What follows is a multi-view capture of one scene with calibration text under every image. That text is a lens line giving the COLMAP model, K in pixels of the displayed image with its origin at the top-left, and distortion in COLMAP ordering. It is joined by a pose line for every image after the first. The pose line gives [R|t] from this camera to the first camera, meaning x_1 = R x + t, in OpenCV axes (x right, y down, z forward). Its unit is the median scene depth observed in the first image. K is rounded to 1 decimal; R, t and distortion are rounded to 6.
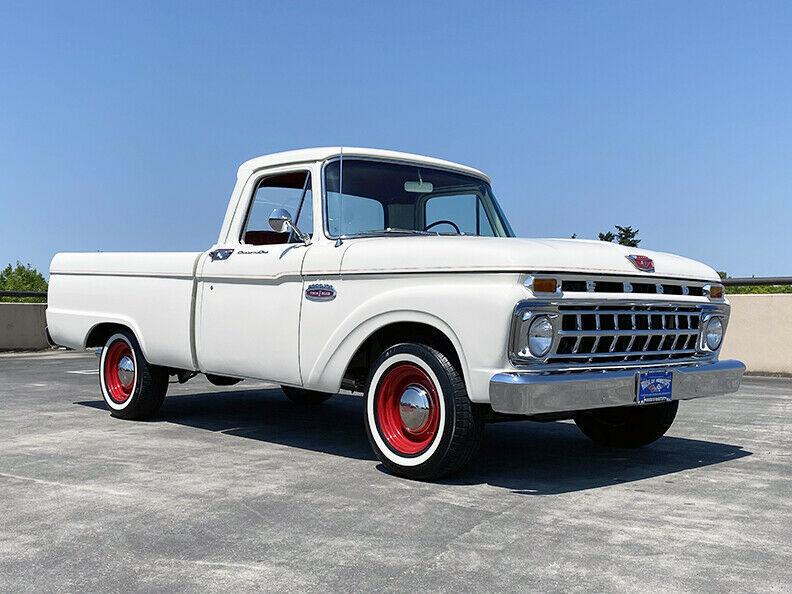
lens RADIAL K [[1190.6, 0, 396.0], [0, 1190.6, 297.0], [0, 0, 1]] dist [0.287953, -1.223001]
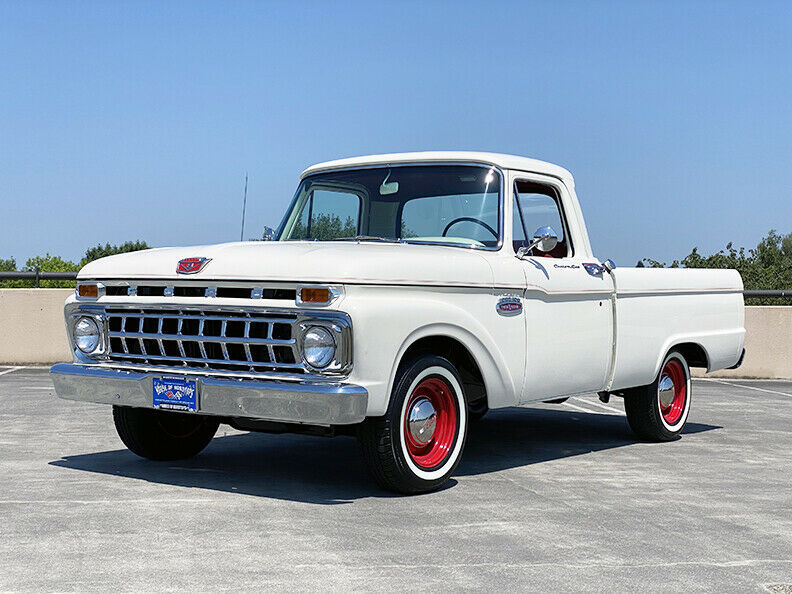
lens RADIAL K [[1190.6, 0, 396.0], [0, 1190.6, 297.0], [0, 0, 1]] dist [0.287953, -1.223001]
pose [[0.099678, -0.021695, -0.994783, 1.196778], [-0.020321, 0.999509, -0.023834, 0.016613], [0.994812, 0.022591, 0.099189, 1.085594]]
